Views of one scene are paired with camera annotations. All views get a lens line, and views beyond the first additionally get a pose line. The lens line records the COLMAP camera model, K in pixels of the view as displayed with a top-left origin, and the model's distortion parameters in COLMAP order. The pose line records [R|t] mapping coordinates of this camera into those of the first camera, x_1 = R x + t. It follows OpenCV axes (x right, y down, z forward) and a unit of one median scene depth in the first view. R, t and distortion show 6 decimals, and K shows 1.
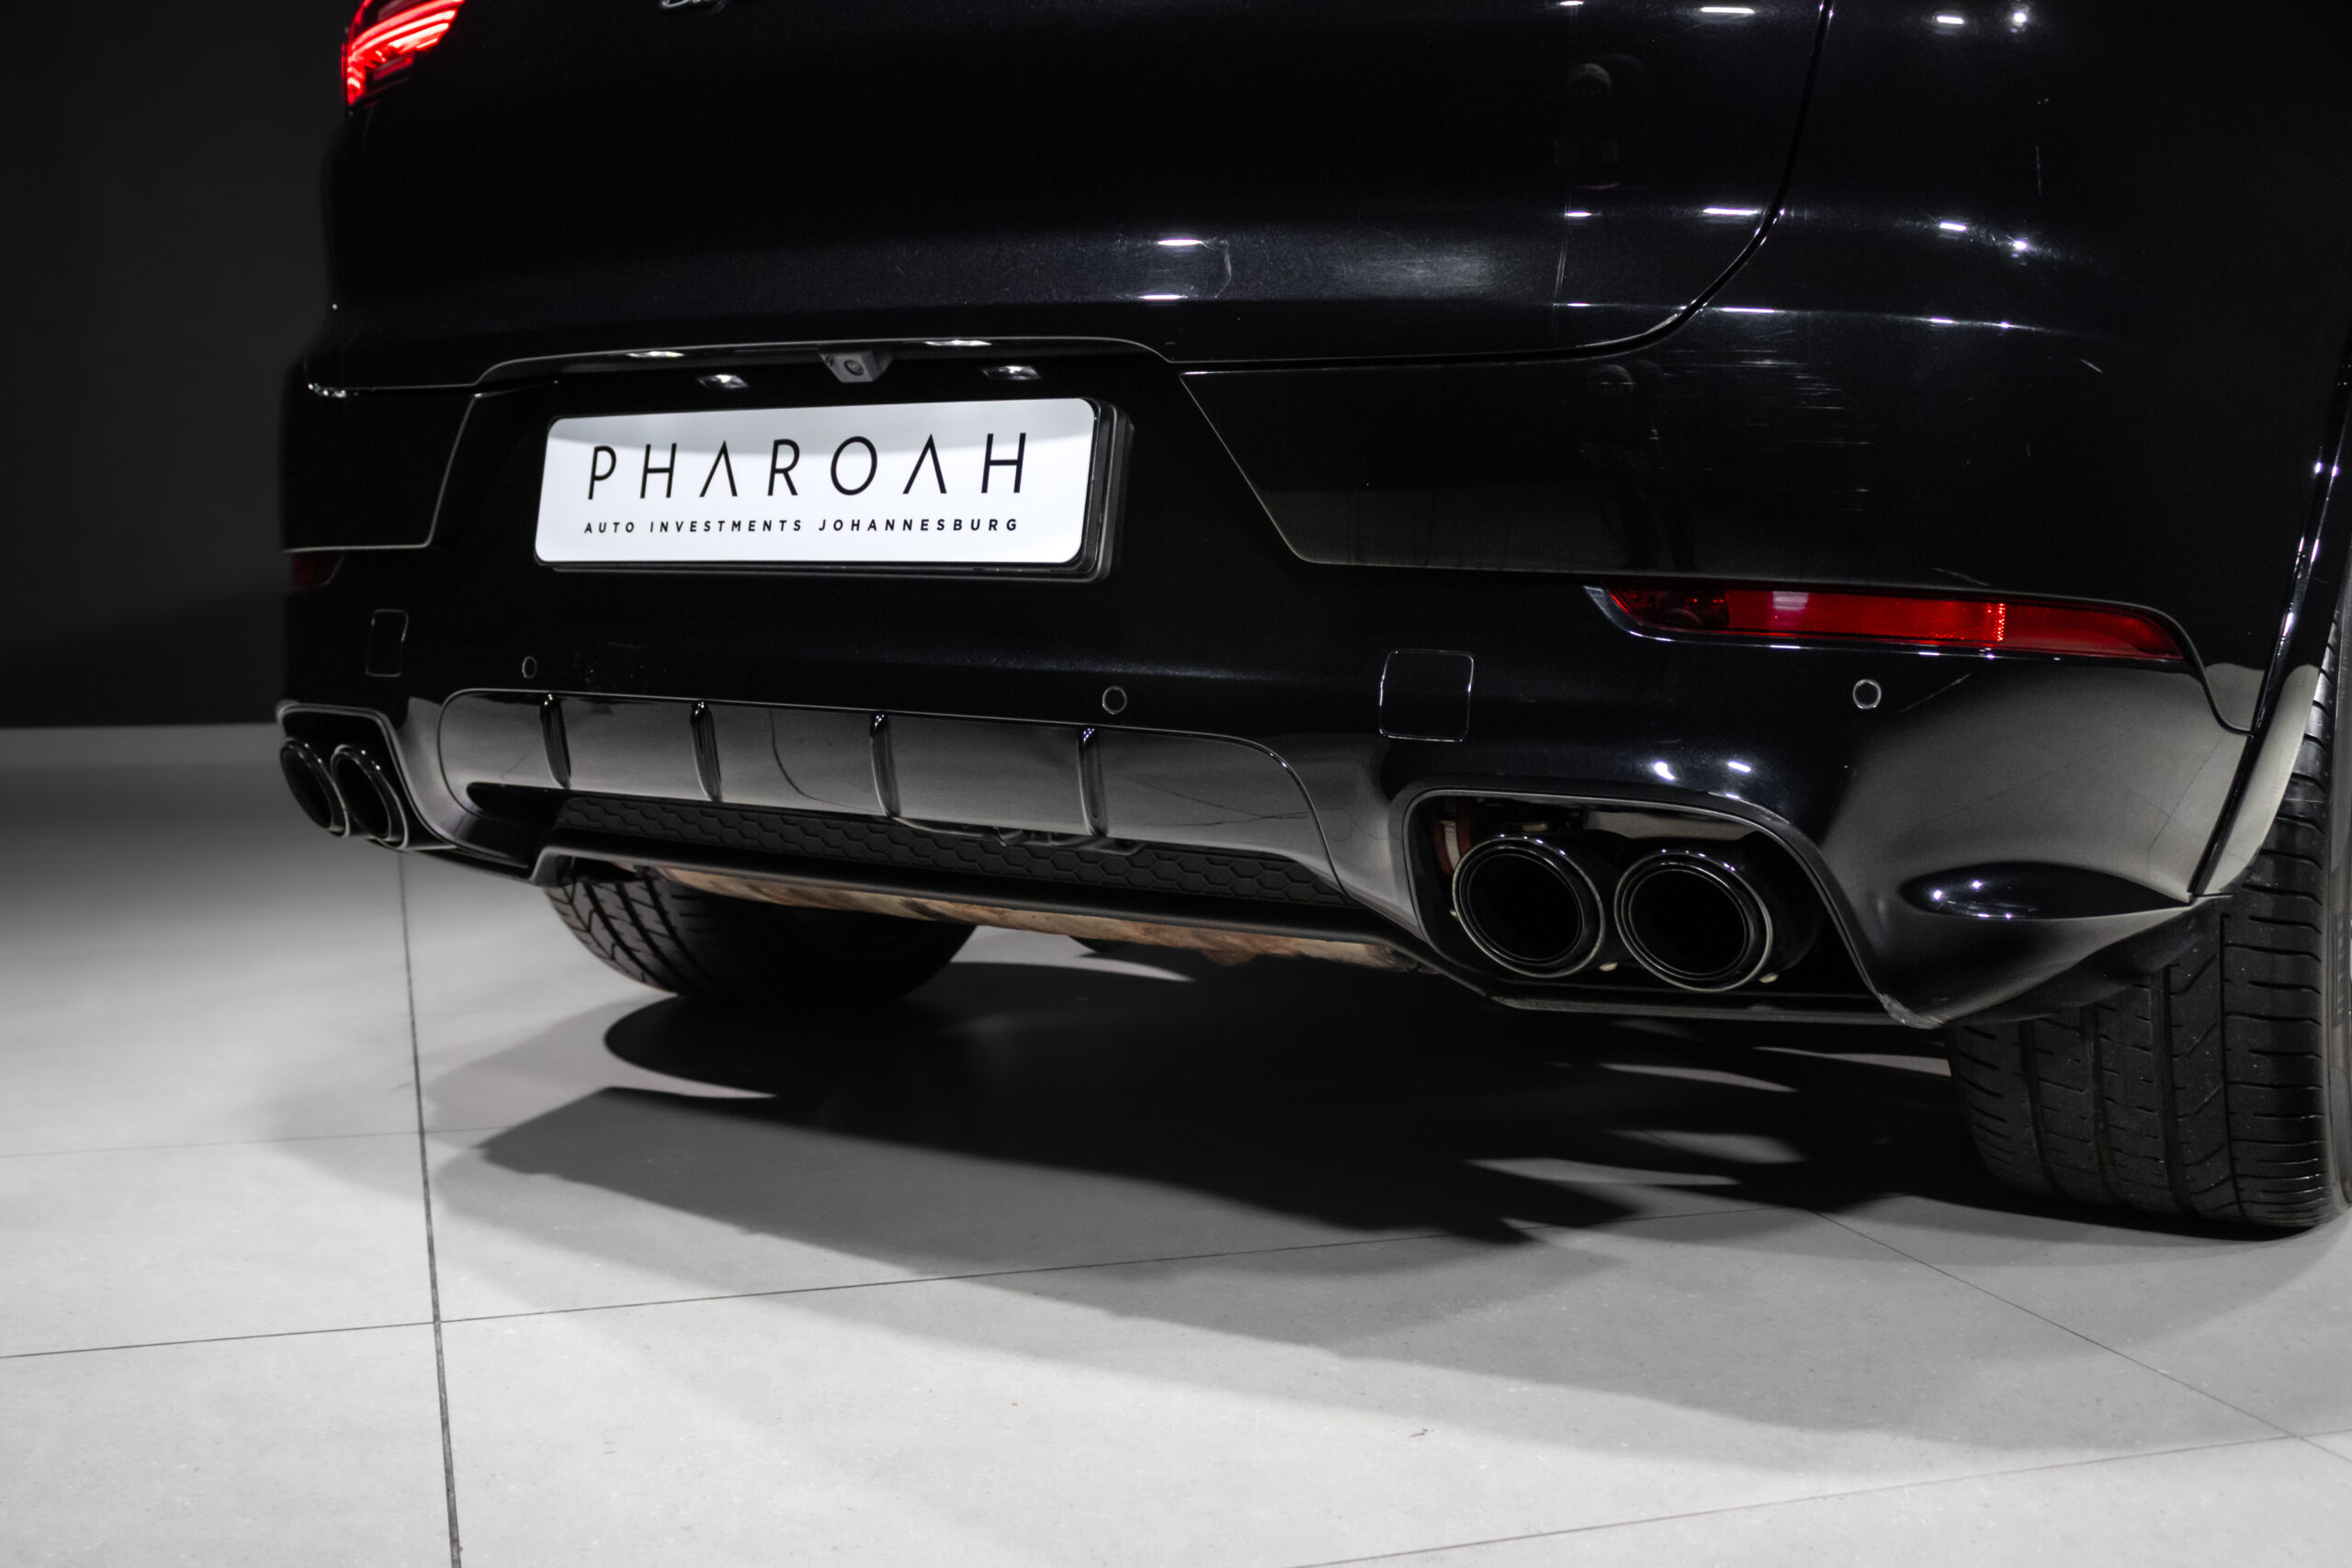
lens RADIAL K [[2413.9, 0, 1157.9], [0, 2413.9, 787.5], [0, 0, 1]] dist [-0.032104, 0.019383]
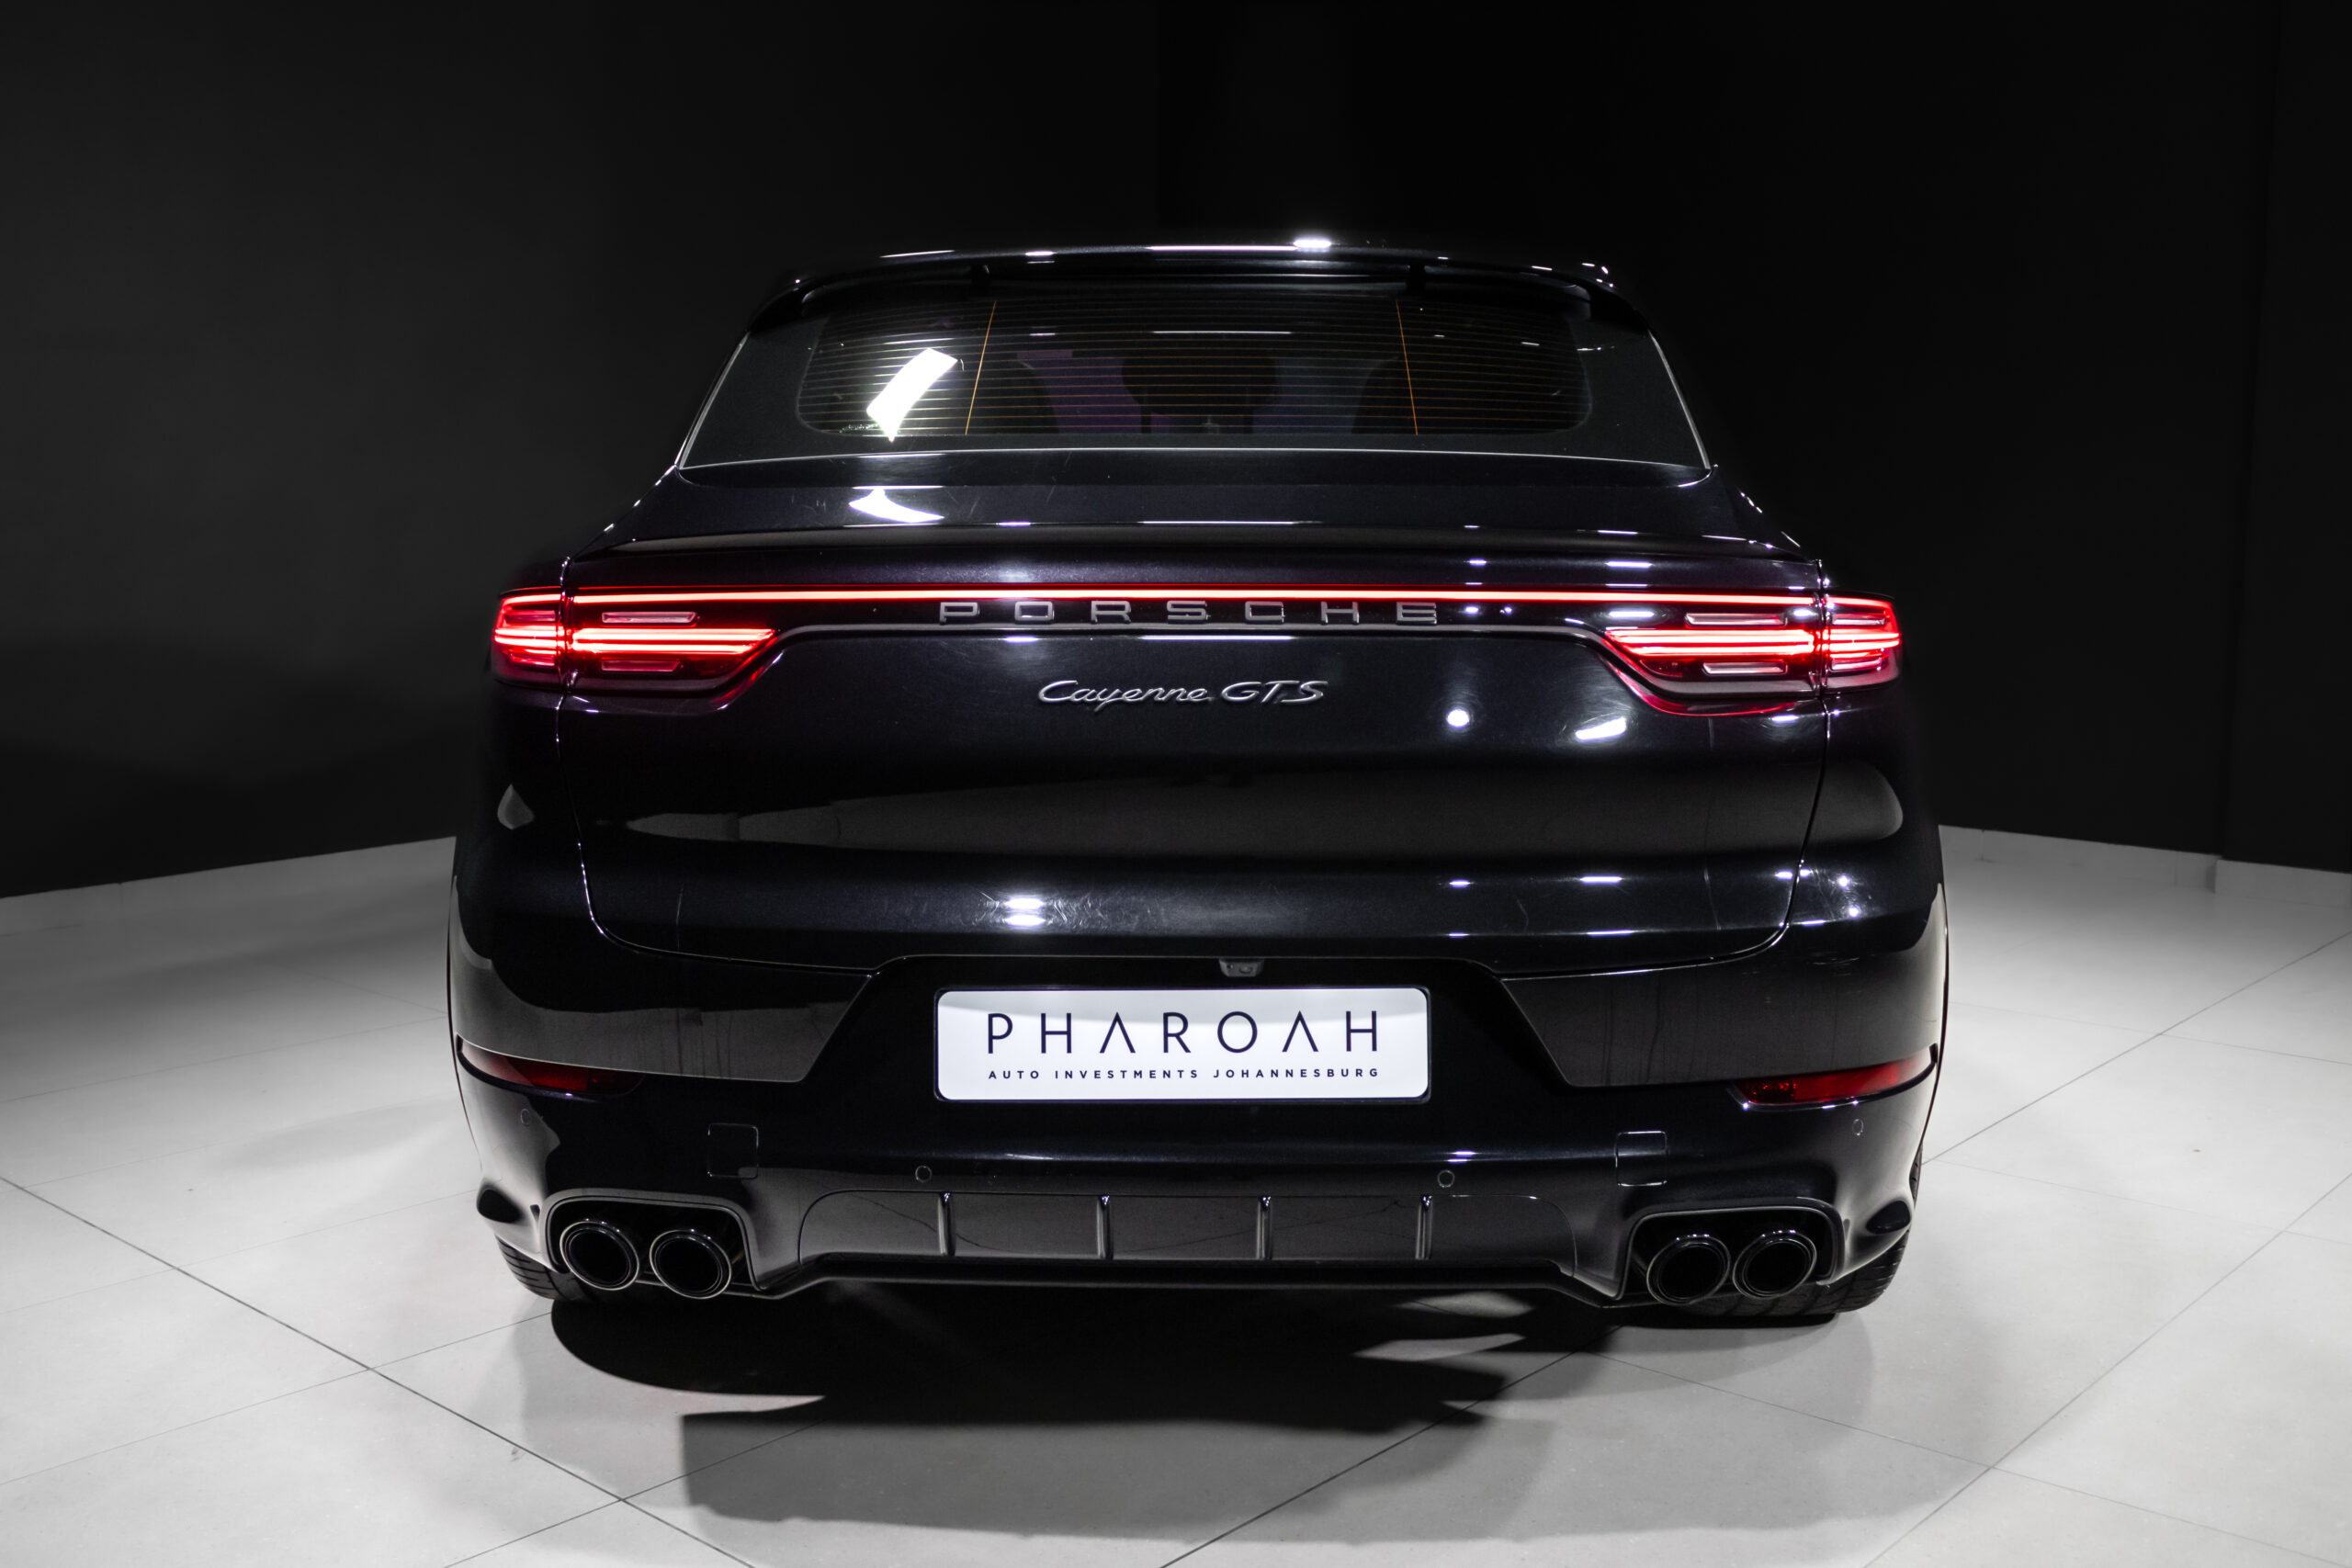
lens RADIAL K [[2269.8, 0, 1175.9], [0, 2269.8, 784.9], [0, 0, 1]] dist [-0.052282, 0.003457]
pose [[0.865283, -0.078575, 0.495087, -0.779340], [0.061986, 0.996830, 0.049872, -0.333445], [-0.497437, -0.012465, 0.867411, -0.158621]]
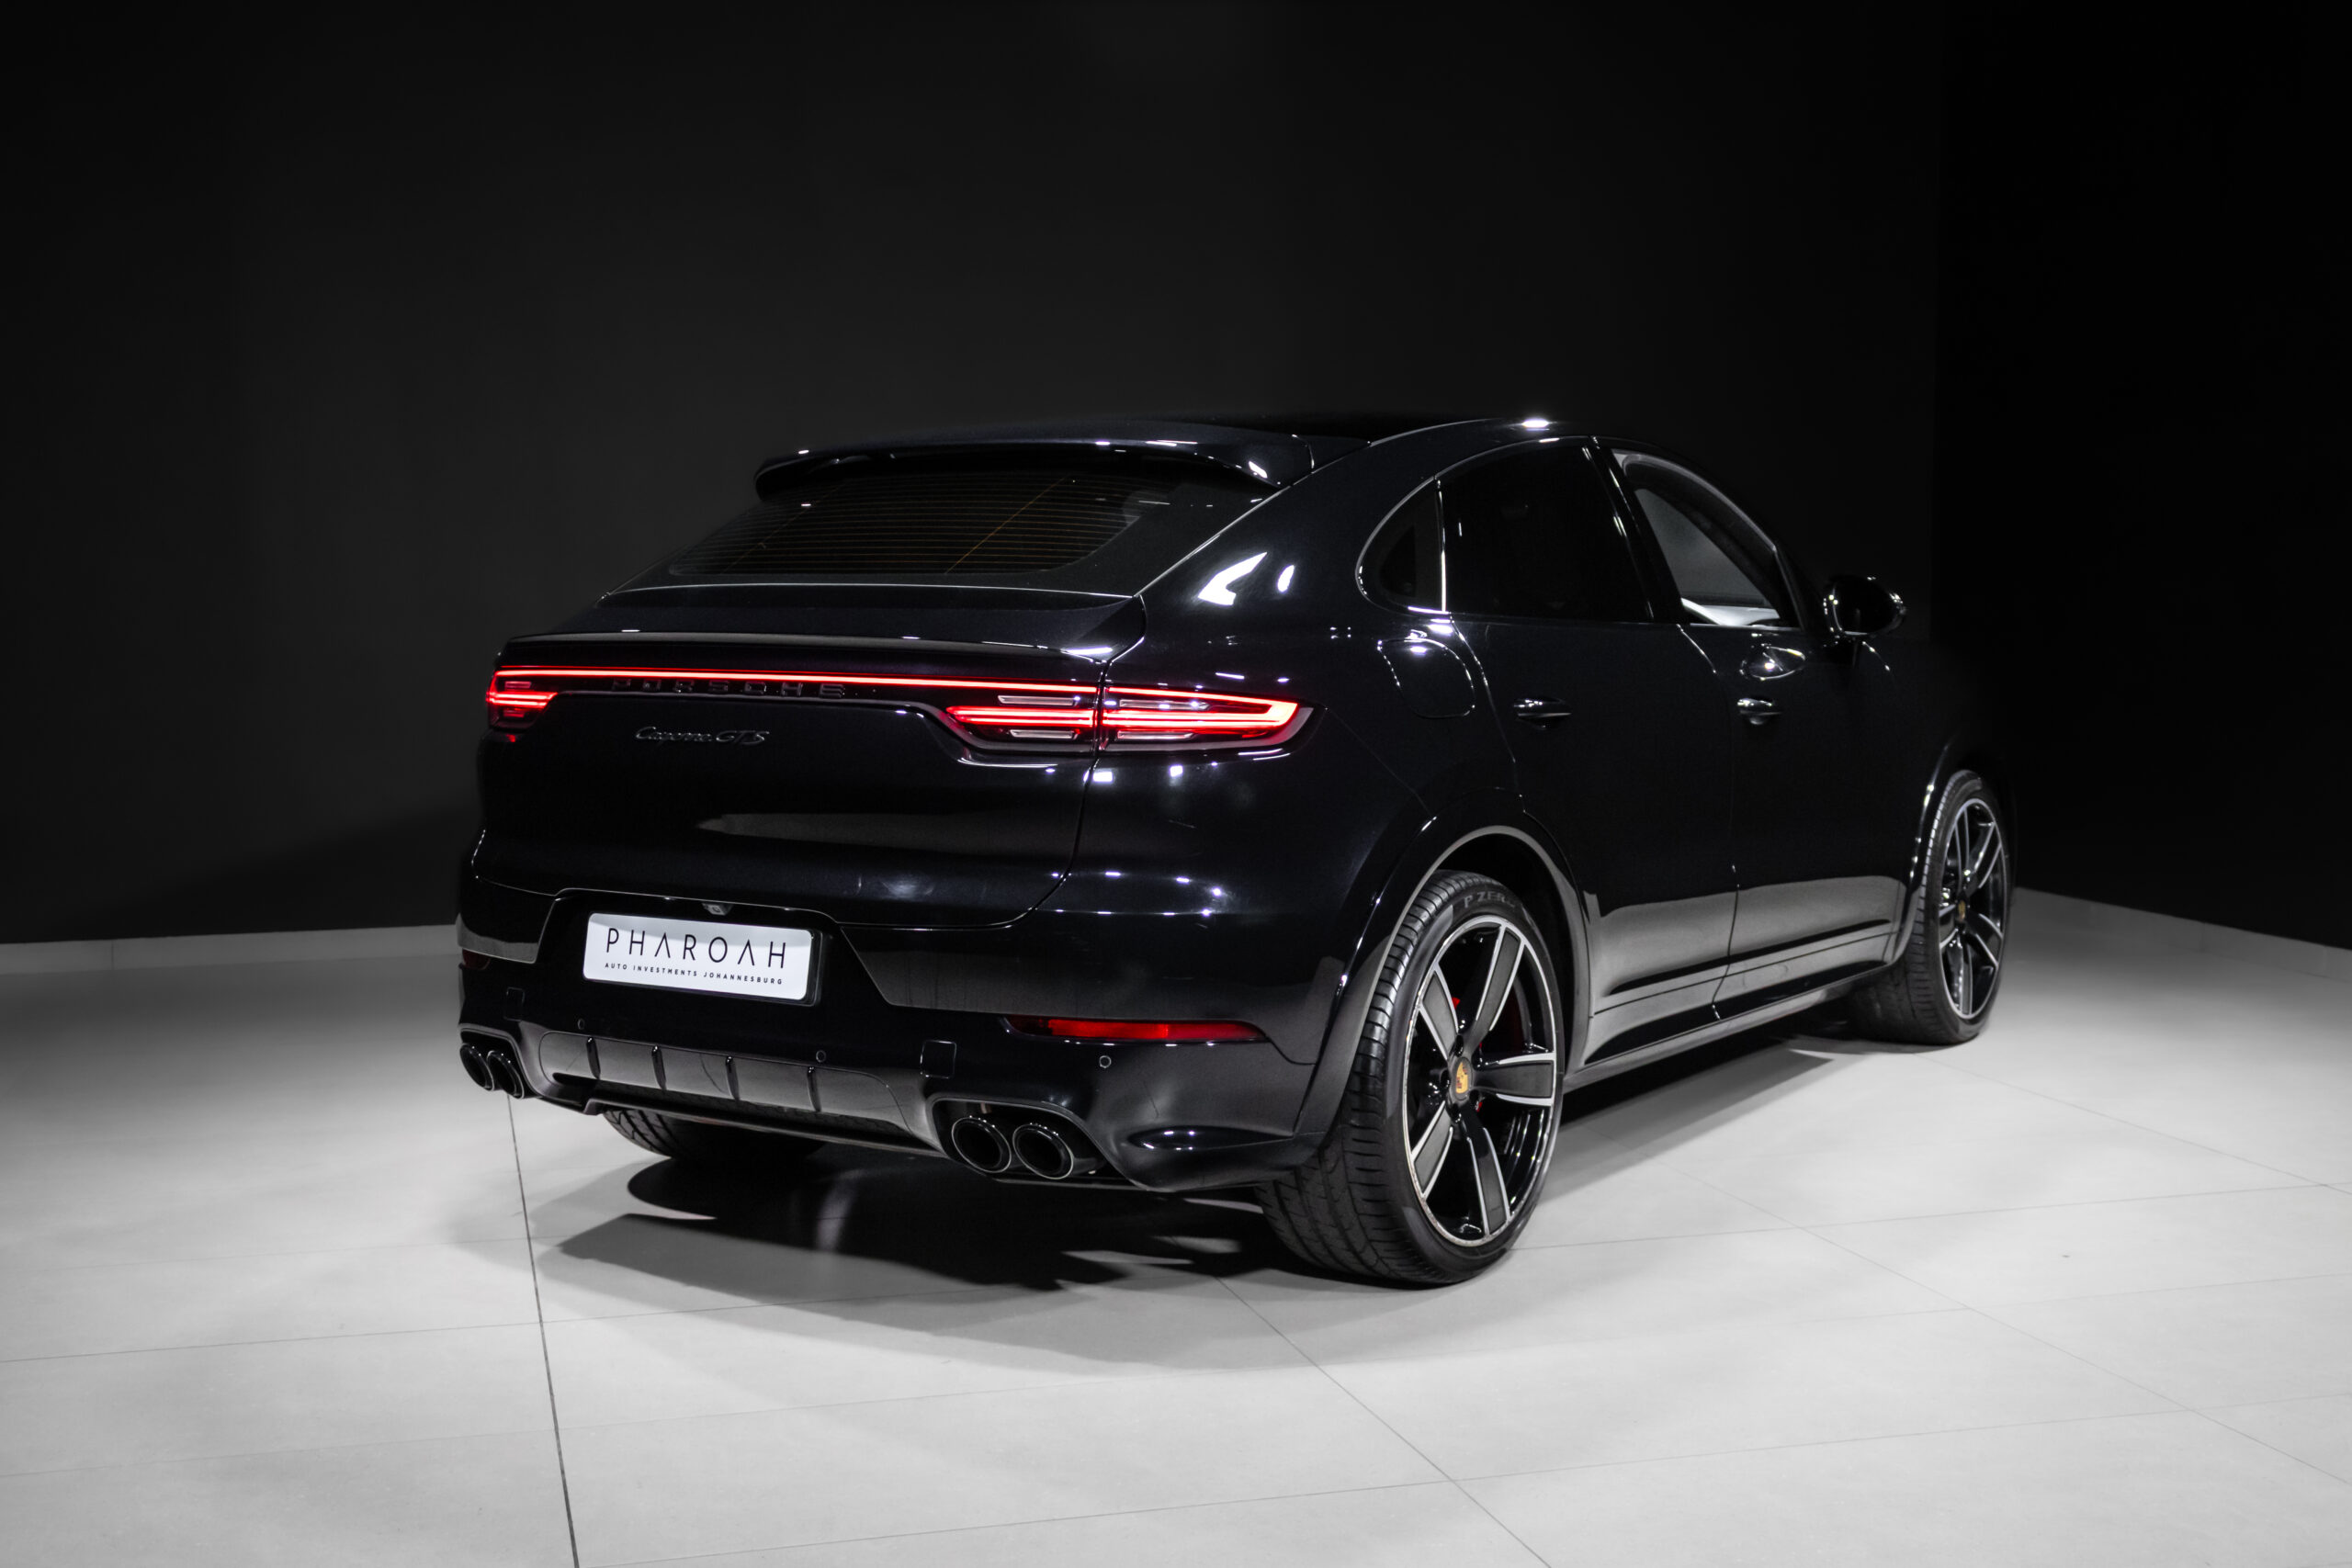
lens RADIAL K [[2694.4, 0, 1171.6], [0, 2694.4, 795.3], [0, 0, 1]] dist [-0.023288, 0.038942]
pose [[0.998848, -0.010023, -0.046923, 0.409889], [0.008975, 0.999707, -0.022494, -0.207748], [0.047135, 0.022047, 0.998645, -1.487377]]
